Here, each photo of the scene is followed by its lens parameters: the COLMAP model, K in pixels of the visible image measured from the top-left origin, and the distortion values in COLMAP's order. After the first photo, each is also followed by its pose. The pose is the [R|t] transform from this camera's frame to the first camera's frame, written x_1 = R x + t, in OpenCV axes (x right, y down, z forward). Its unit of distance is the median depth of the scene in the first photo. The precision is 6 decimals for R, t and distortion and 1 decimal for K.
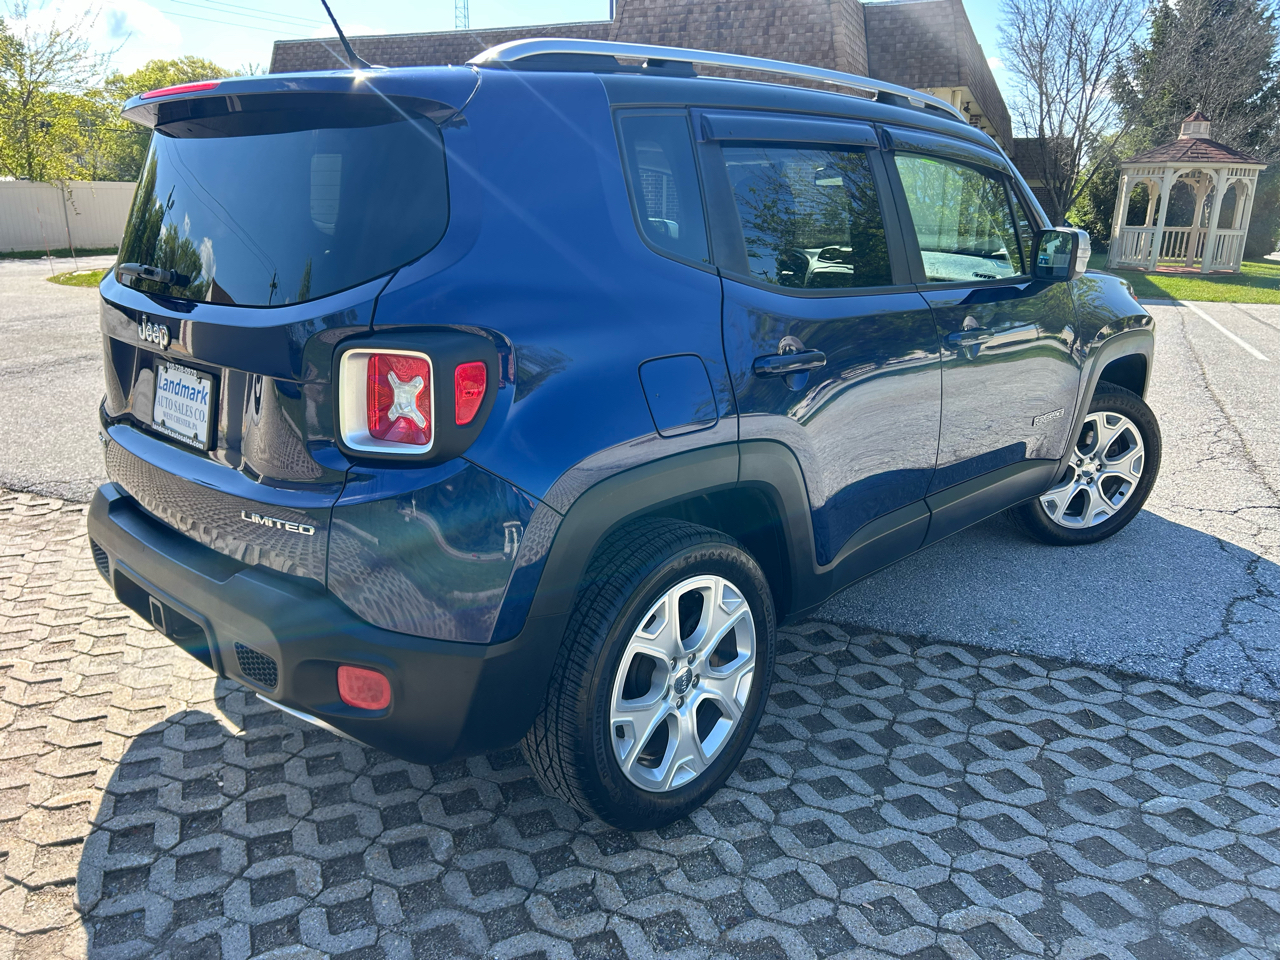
lens RADIAL K [[975.5, 0, 631.8], [0, 975.5, 434.9], [0, 0, 1]] dist [0.021745, -0.005084]
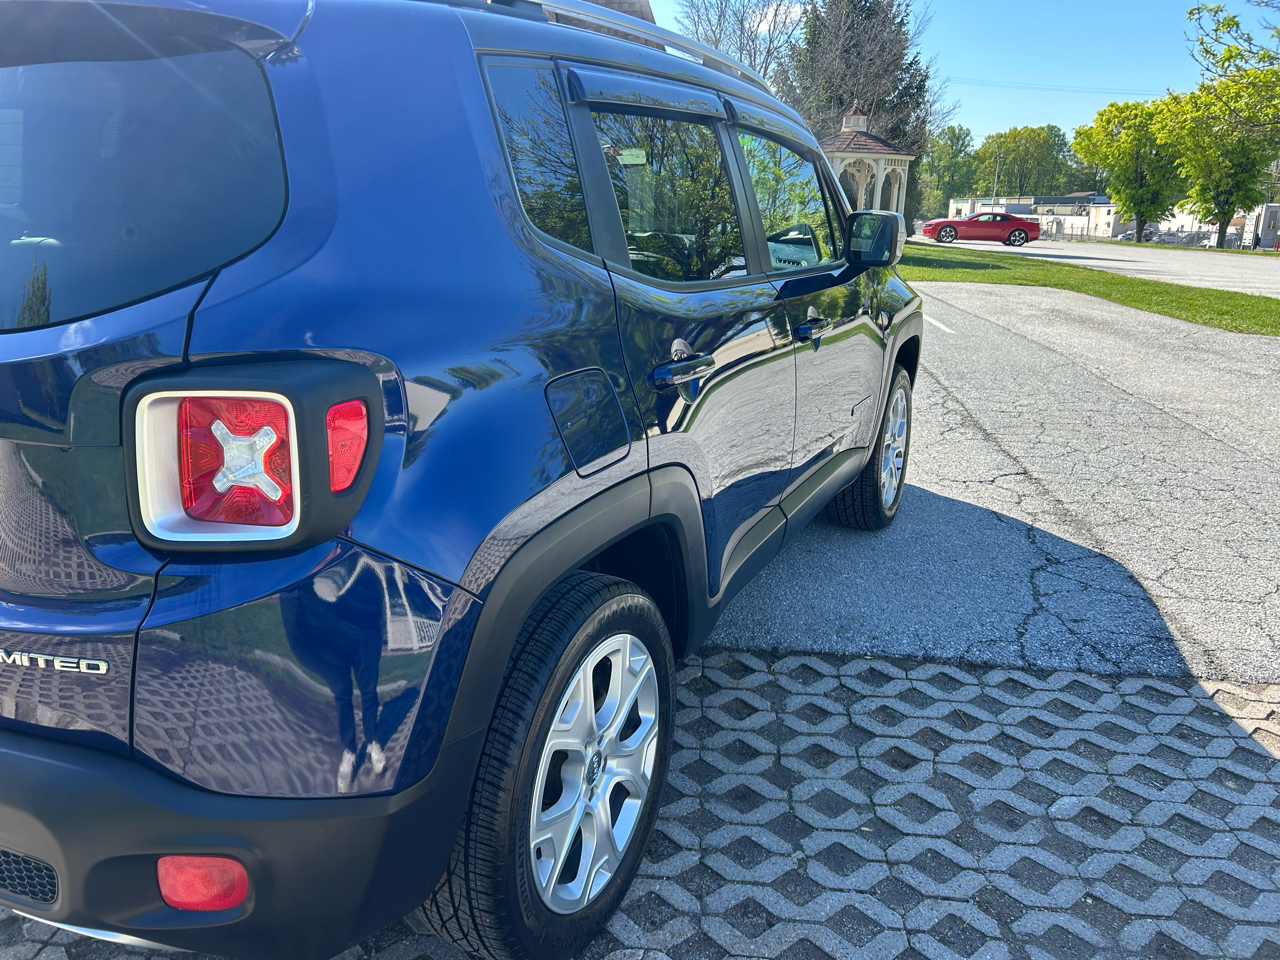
lens RADIAL K [[987.6, 0, 639.7], [0, 987.6, 445.0], [0, 0, 1]] dist [0.054352, -0.056800]
pose [[0.954724, -0.069391, 0.289289, -0.120355], [0.063302, 0.997532, 0.030365, -0.036285], [-0.290682, -0.010678, 0.956760, 0.180417]]
